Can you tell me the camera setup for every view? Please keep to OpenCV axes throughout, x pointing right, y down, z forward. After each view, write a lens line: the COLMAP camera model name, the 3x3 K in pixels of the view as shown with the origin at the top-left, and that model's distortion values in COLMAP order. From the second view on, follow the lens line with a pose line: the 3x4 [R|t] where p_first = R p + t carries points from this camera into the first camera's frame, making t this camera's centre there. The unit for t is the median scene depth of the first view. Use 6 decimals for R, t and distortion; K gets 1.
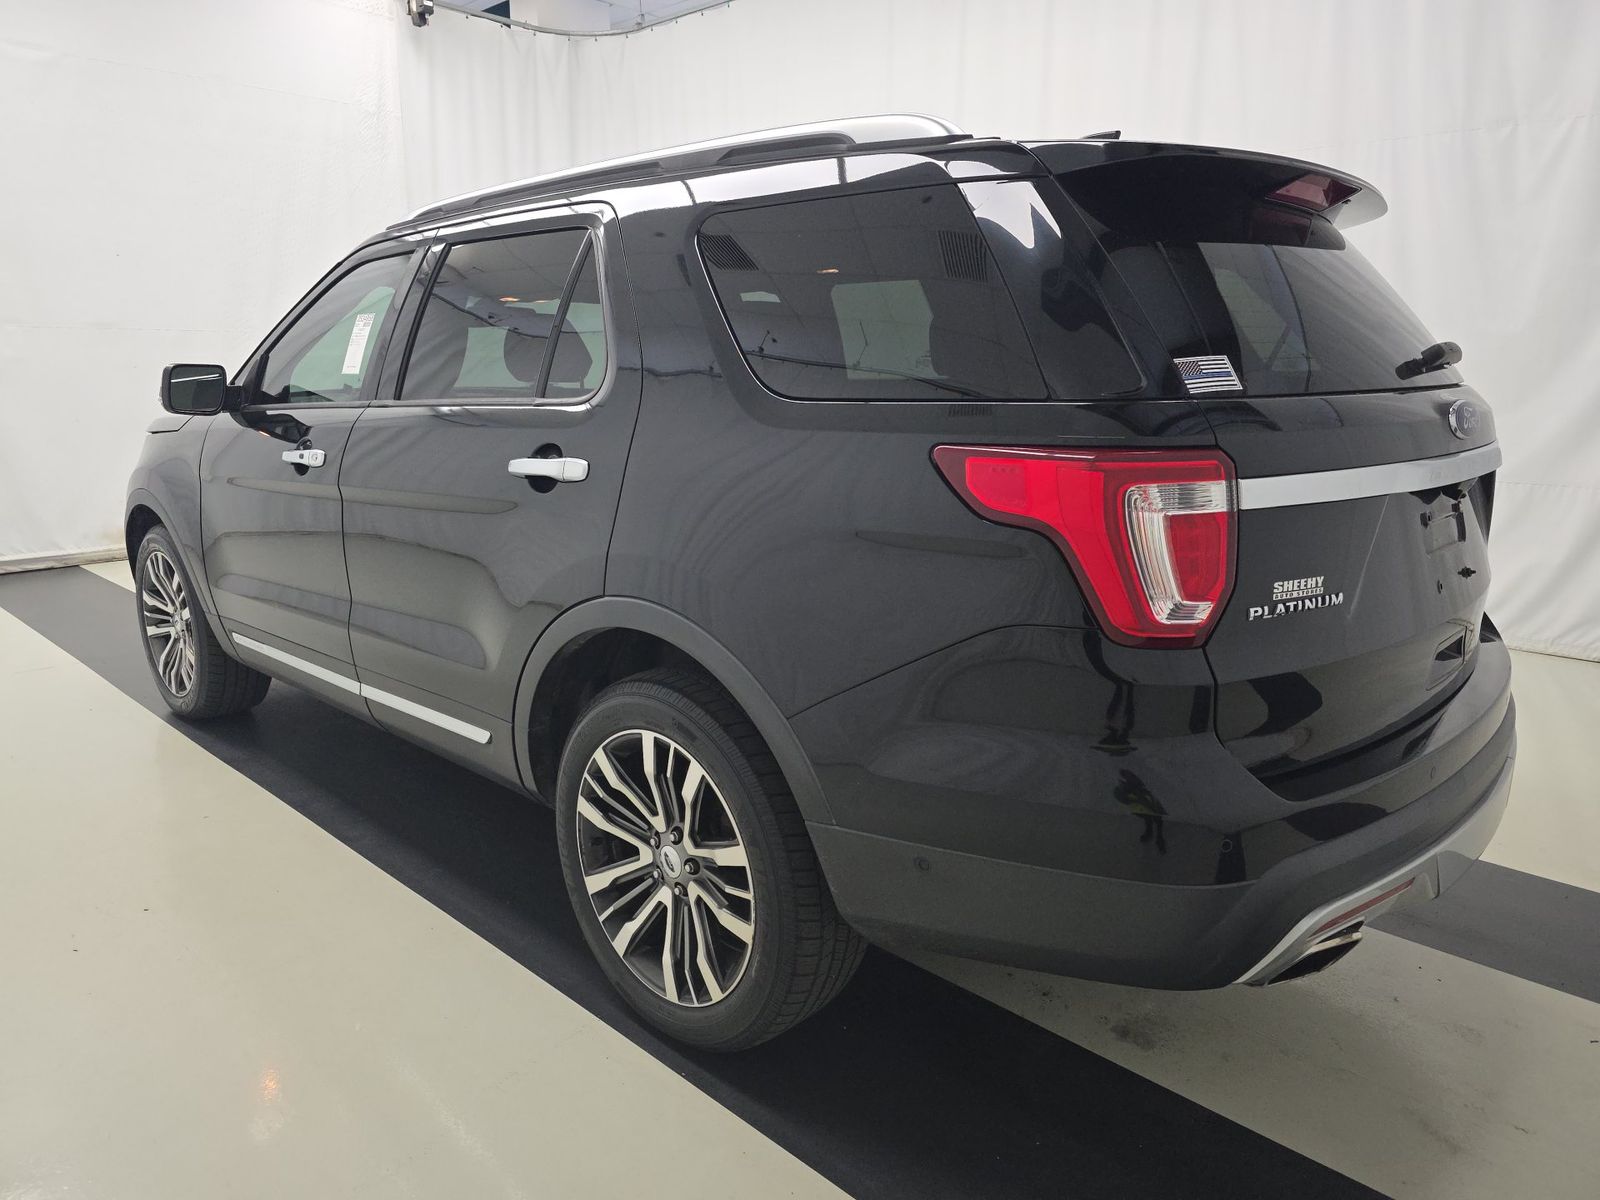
lens RADIAL K [[1070.3, 0, 800.0], [0, 1070.3, 600.0], [0, 0, 1]] dist [-0.001139, -0.000843]
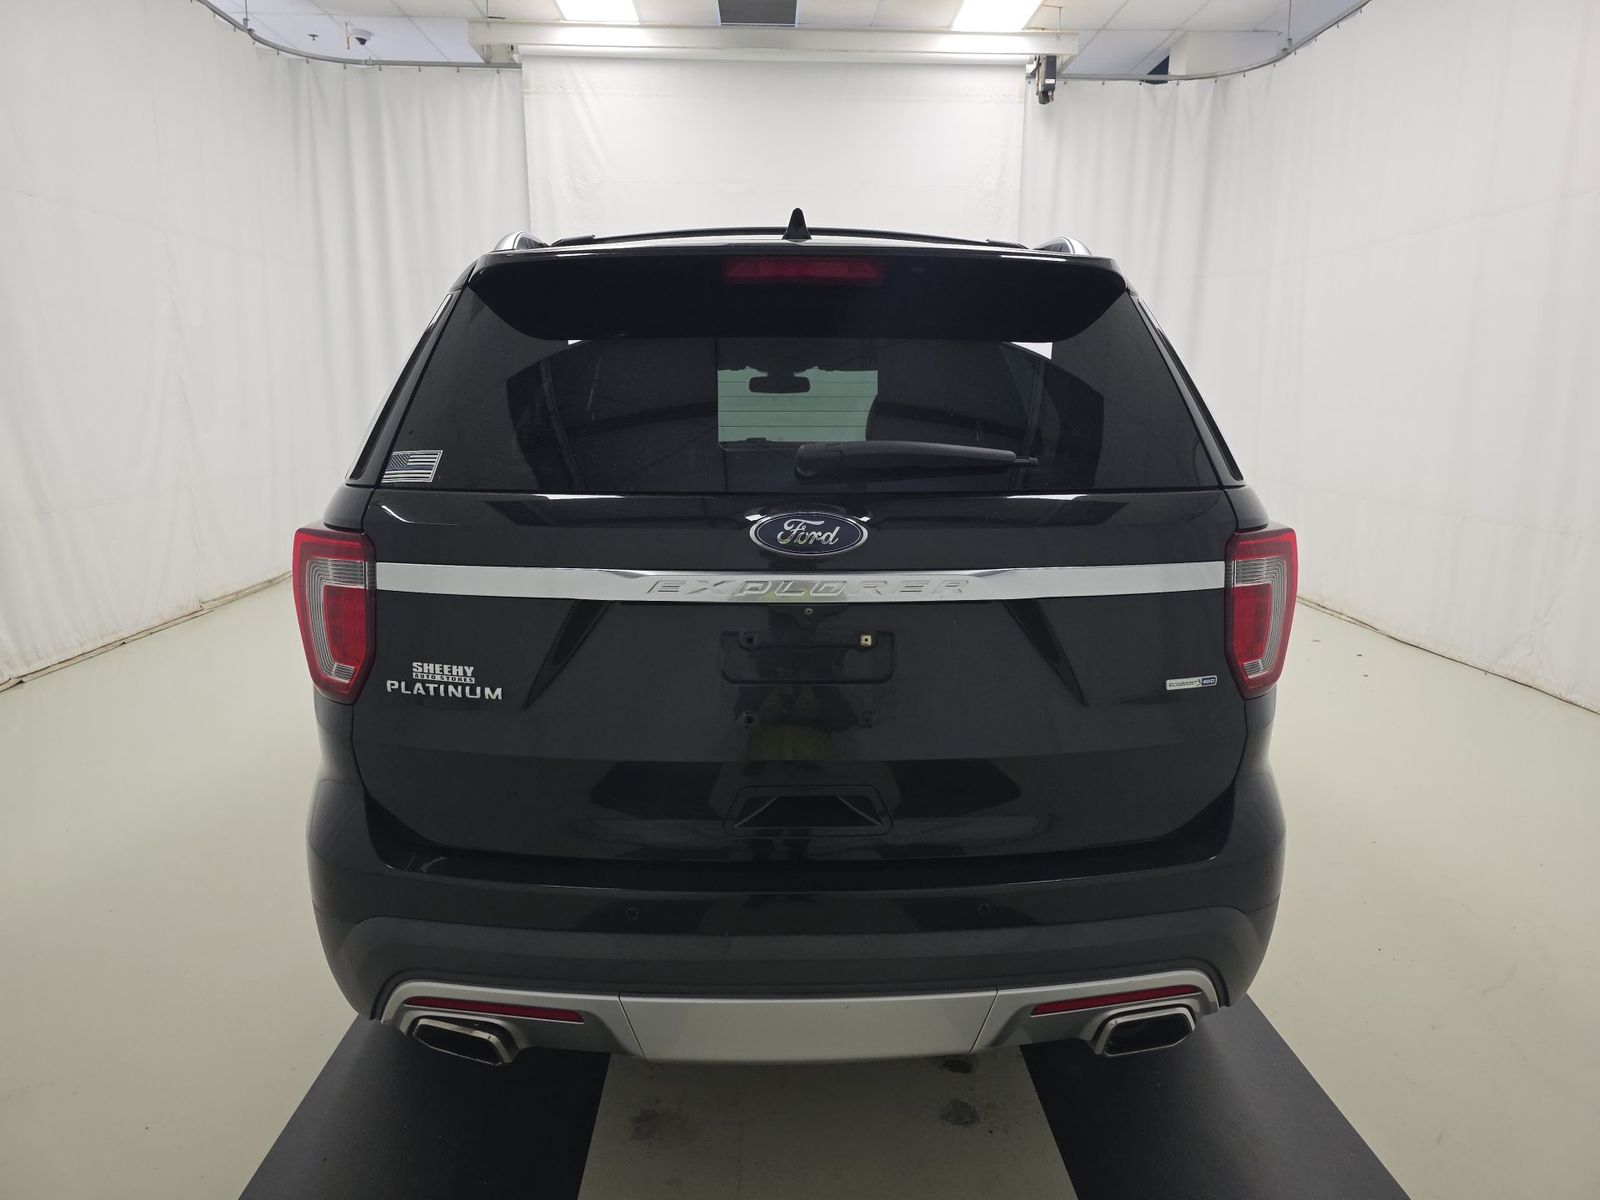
lens RADIAL K [[1085.5, 0, 800.0], [0, 1085.5, 600.0], [0, 0, 1]] dist [0.006517, 0.001903]
pose [[0.708918, 0.125730, -0.693993, 1.436564], [-0.153949, 0.987840, 0.021706, -0.157741], [0.688284, 0.091452, 0.719654, 0.465898]]
